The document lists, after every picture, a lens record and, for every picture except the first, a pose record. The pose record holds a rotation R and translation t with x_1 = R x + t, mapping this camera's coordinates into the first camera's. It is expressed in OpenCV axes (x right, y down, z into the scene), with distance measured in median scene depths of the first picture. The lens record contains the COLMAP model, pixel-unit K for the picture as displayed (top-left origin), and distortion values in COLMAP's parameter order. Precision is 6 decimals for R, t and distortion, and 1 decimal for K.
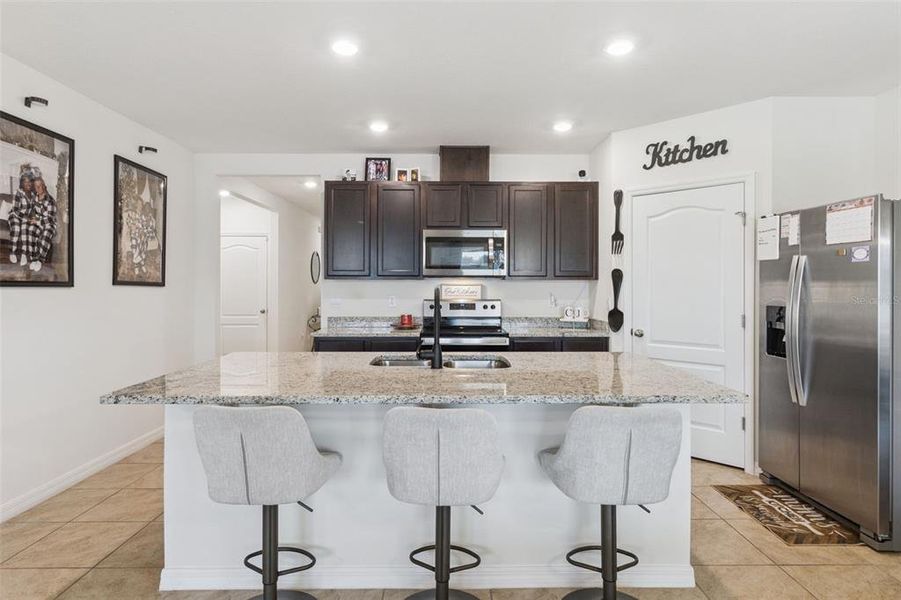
lens RADIAL K [[492.4, 0, 448.1], [0, 492.4, 286.1], [0, 0, 1]] dist [-0.000955, -0.000003]
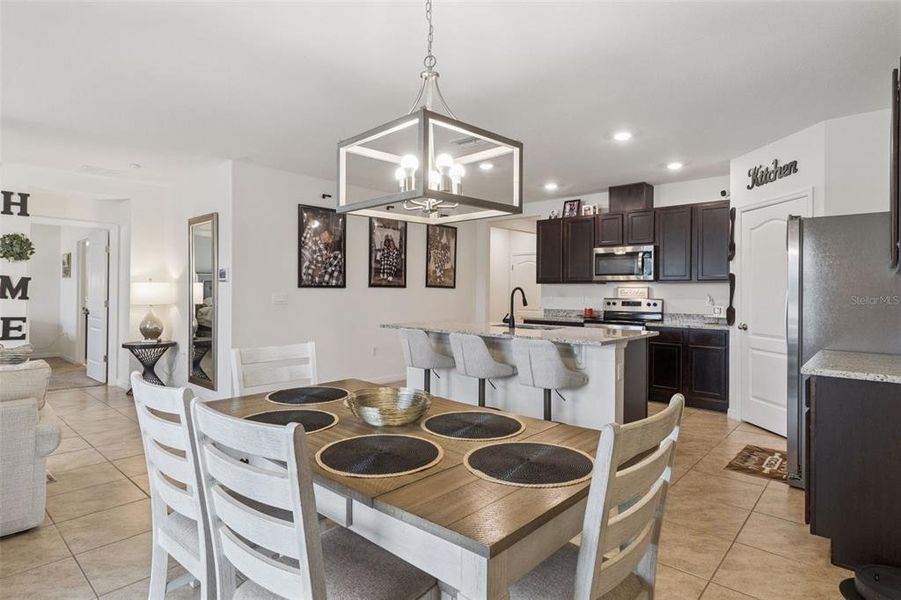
lens RADIAL K [[492.4, 0, 448.1], [0, 492.4, 286.1], [0, 0, 1]] dist [-0.000955, -0.000003]
pose [[0.731302, -0.004314, -0.682040, 0.686525], [-0.006104, 0.999899, -0.012870, 0.016816], [0.682026, 0.013575, 0.731202, -0.367525]]
